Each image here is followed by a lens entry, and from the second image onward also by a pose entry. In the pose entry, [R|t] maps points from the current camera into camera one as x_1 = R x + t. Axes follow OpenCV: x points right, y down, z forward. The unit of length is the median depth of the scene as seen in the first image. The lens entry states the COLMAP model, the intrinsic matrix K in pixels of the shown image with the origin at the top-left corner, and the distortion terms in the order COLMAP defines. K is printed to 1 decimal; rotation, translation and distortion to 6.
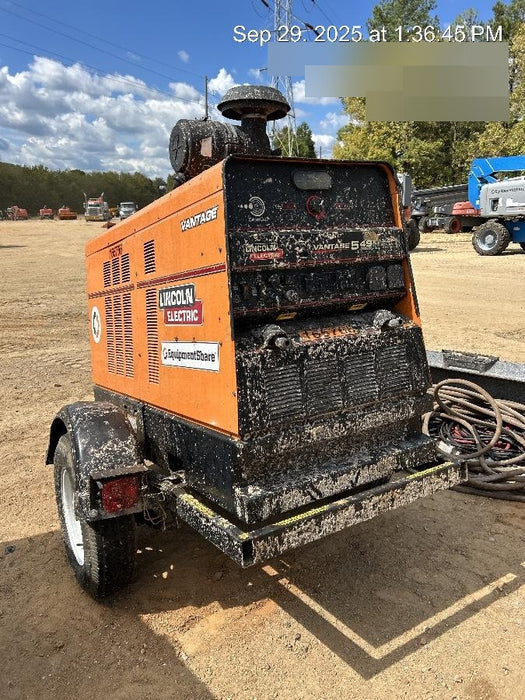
lens RADIAL K [[537.2, 0, 259.8], [0, 537.2, 360.2], [0, 0, 1]] dist [0.023315, 0.000947]
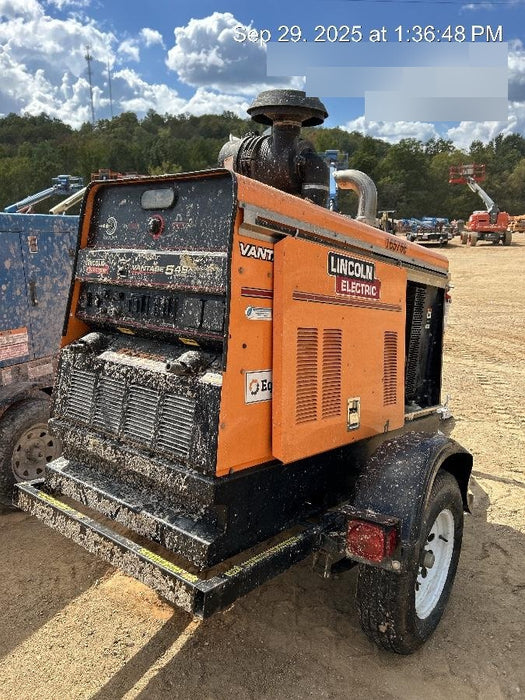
lens RADIAL K [[537.2, 0, 259.8], [0, 537.2, 360.2], [0, 0, 1]] dist [0.023315, 0.000947]
pose [[0.338393, 0.237266, -0.910602, 1.111046], [-0.245180, 0.956497, 0.158112, -0.258787], [0.908503, 0.169757, 0.381845, 0.861652]]
